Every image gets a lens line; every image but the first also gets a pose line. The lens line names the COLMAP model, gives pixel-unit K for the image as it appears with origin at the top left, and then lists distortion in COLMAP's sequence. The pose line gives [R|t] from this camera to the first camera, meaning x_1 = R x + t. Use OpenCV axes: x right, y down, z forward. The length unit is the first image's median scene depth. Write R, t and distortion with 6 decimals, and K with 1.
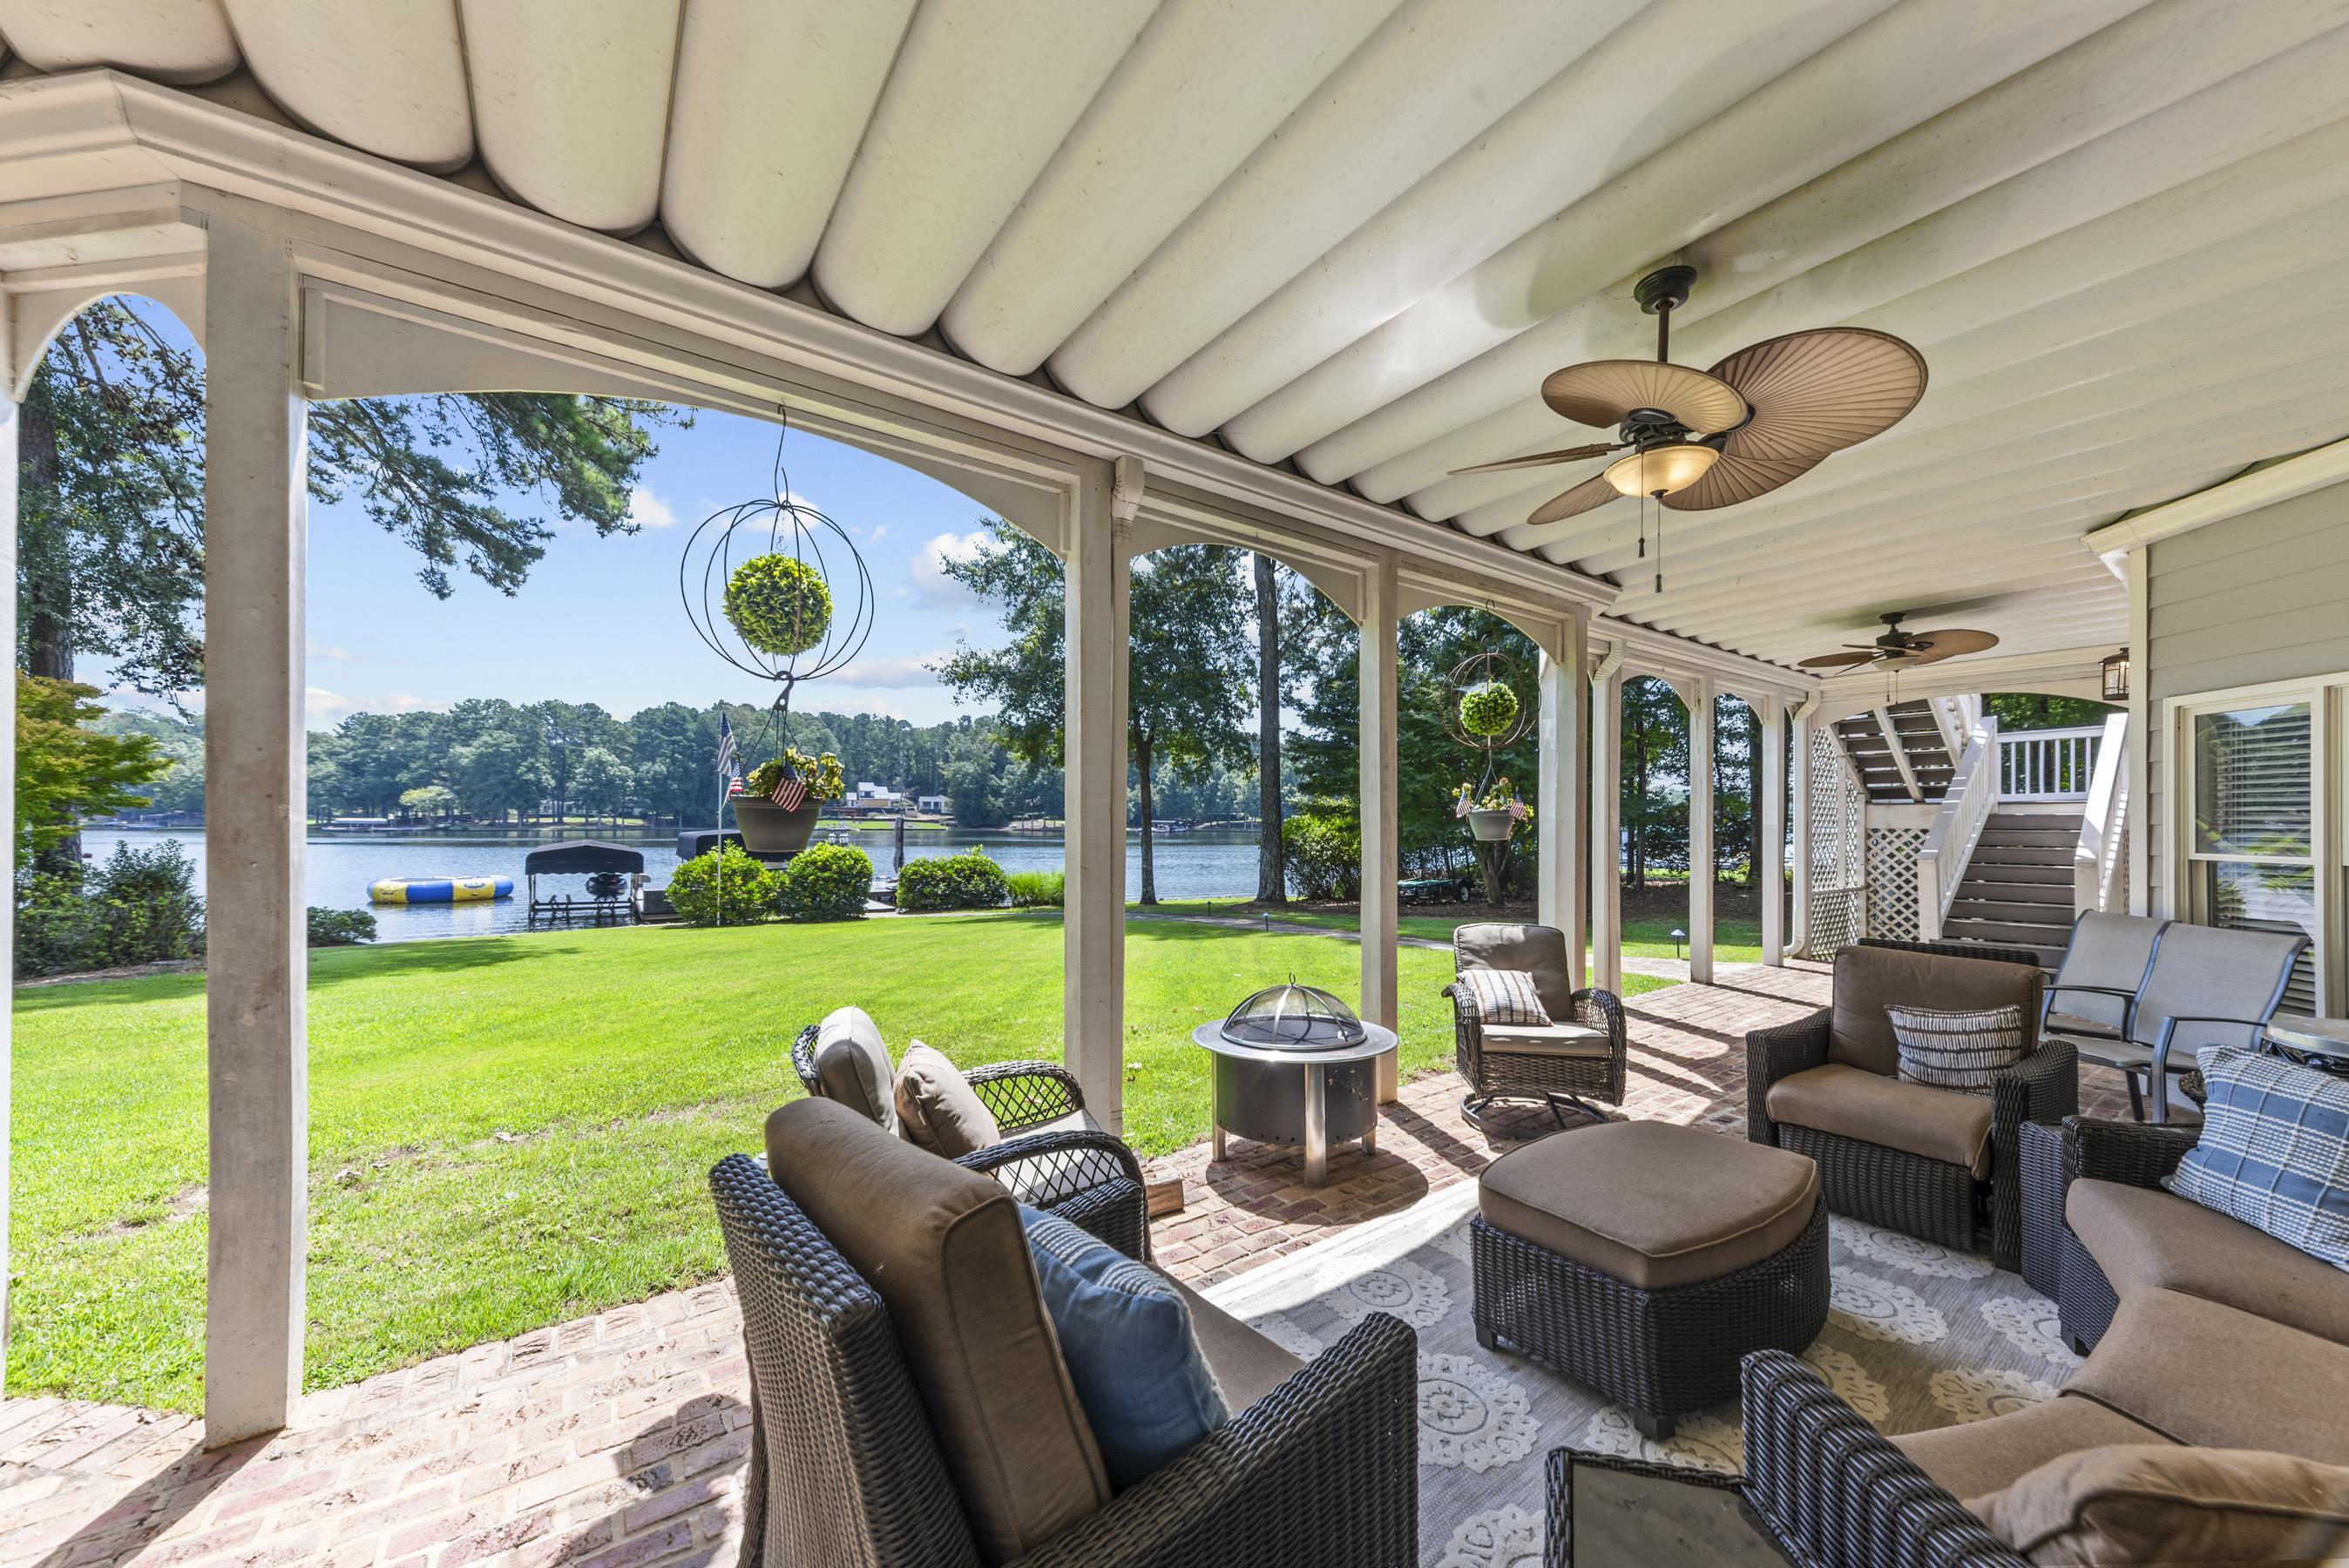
lens RADIAL K [[842.7, 0, 1170.5], [0, 842.7, 820.9], [0, 0, 1]] dist [0.014789, -0.000126]
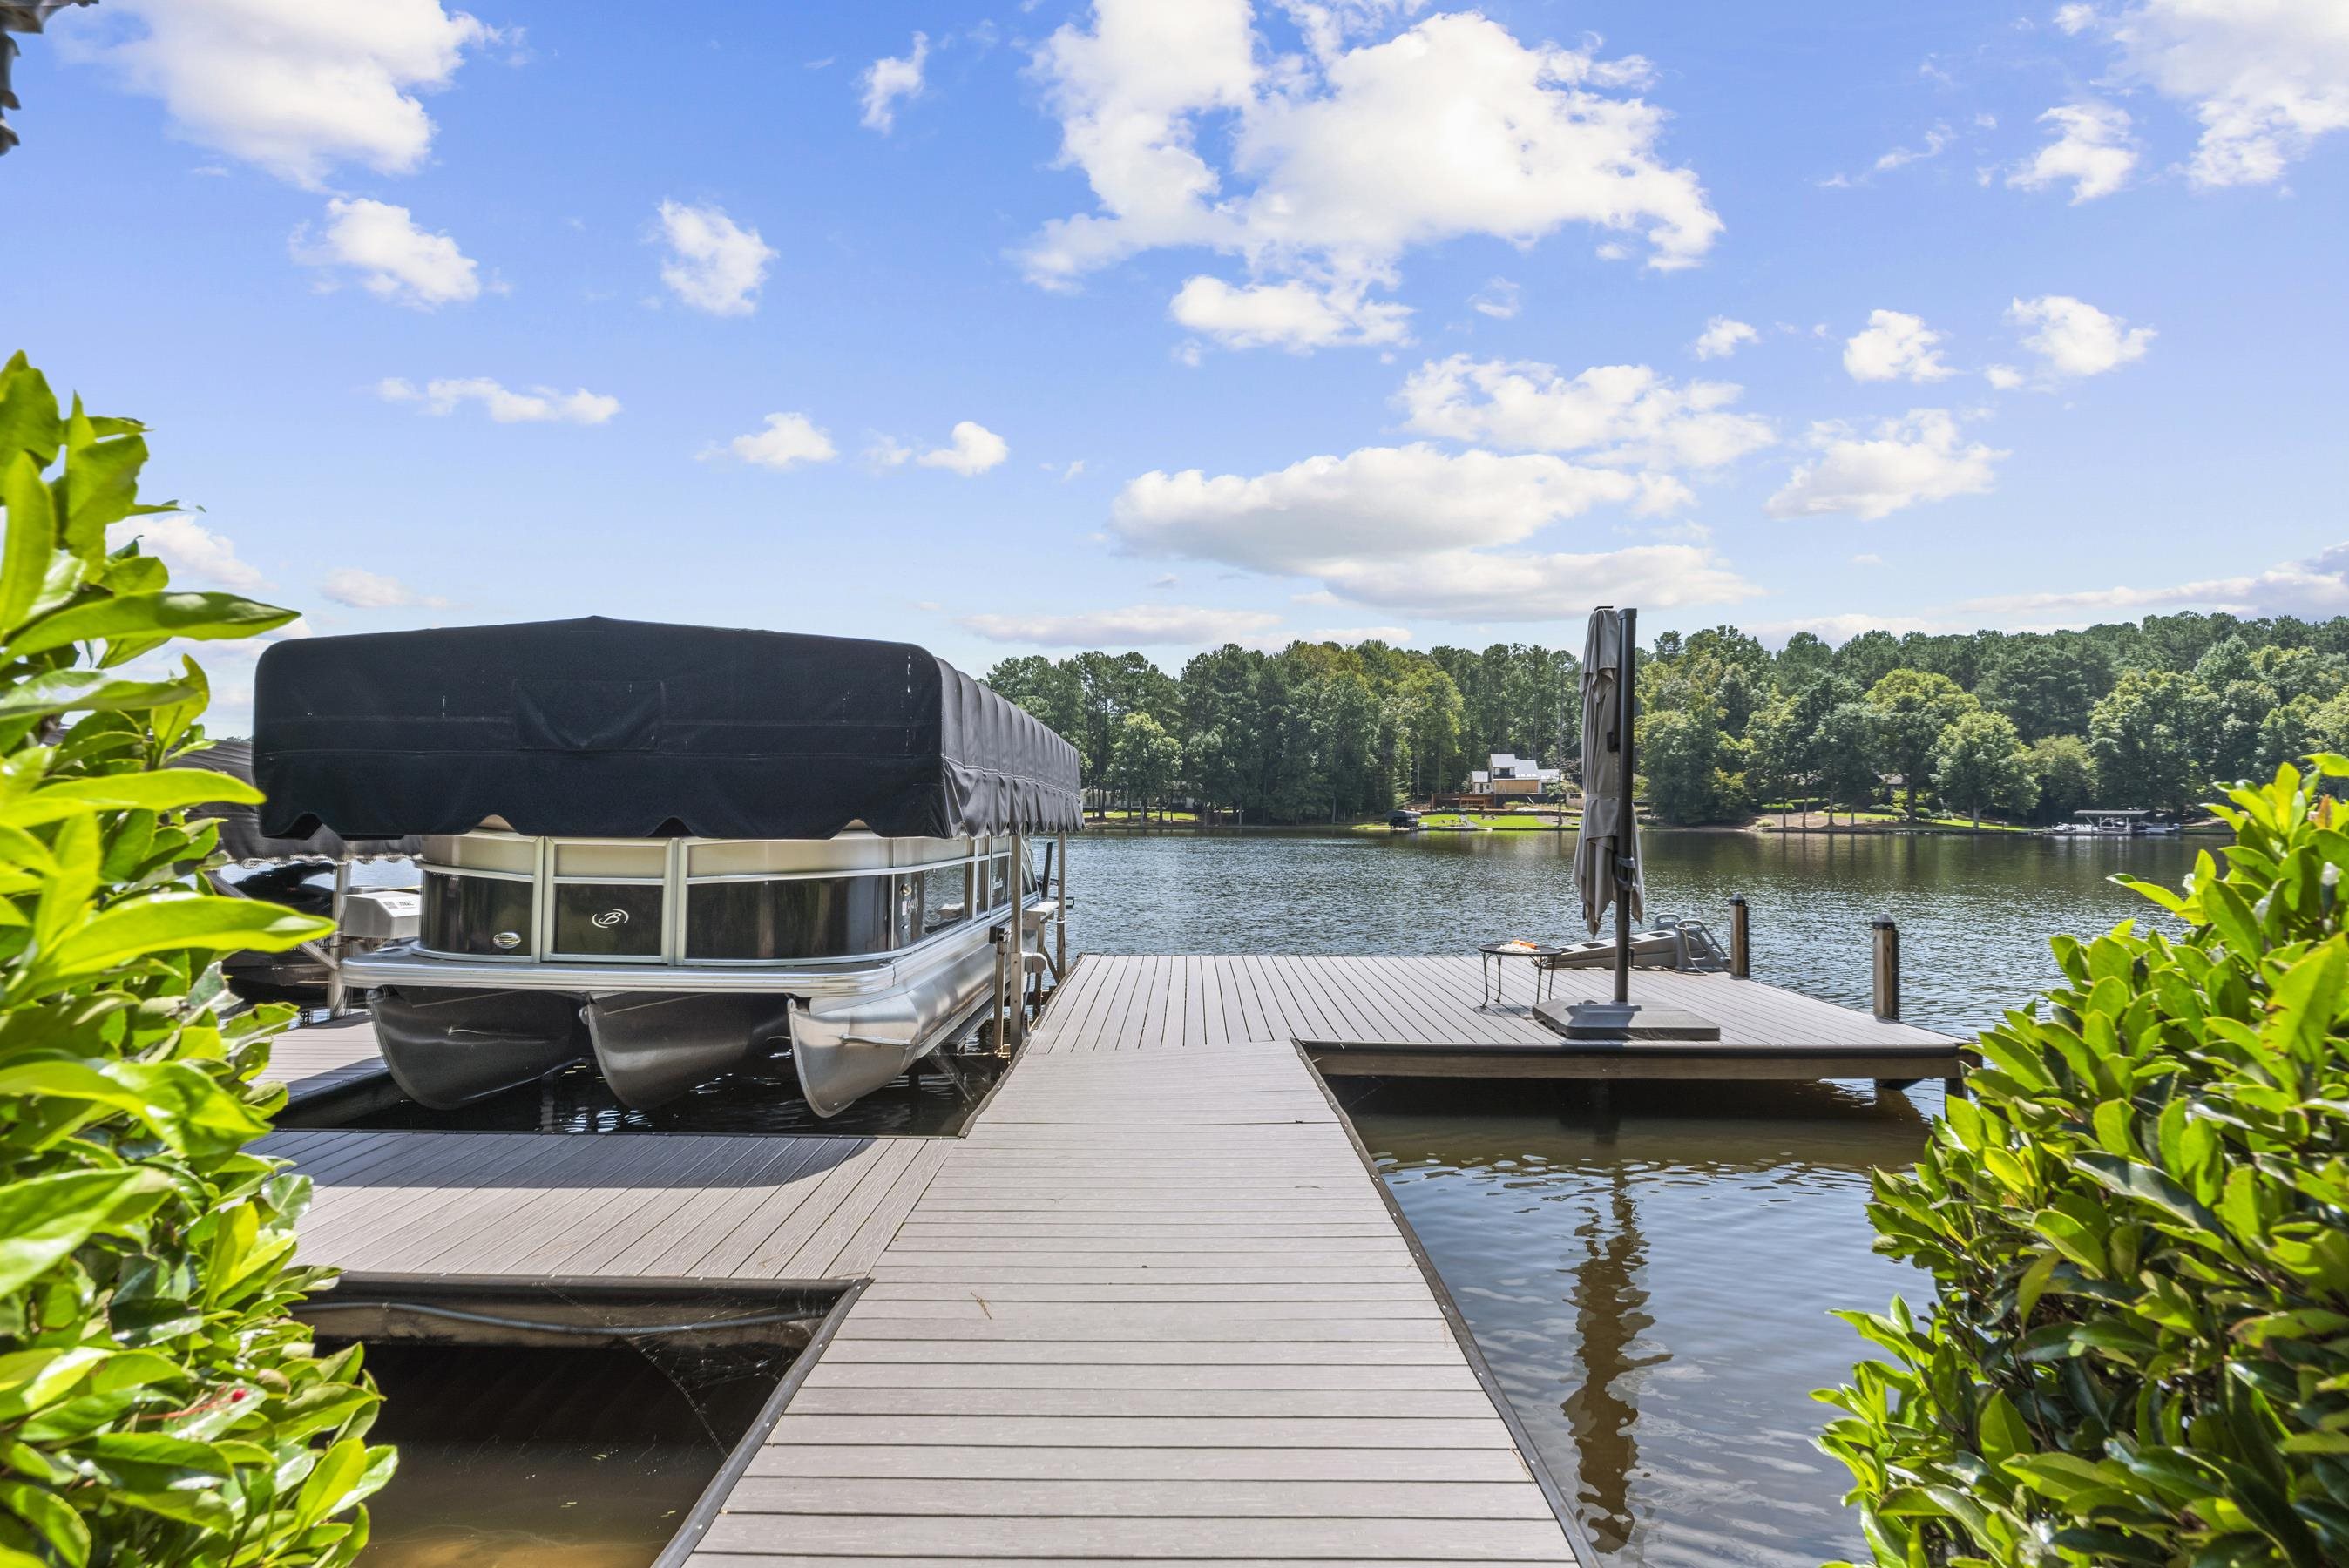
lens RADIAL K [[1288.6, 0, 1190.4], [0, 1288.6, 792.3], [0, 0, 1]] dist [0.032514, 0.000423]
pose [[0.833812, -0.013515, -0.551883, -0.035497], [0.001106, 0.999739, -0.022811, 0.004774], [0.552047, 0.018409, 0.833610, 0.104136]]
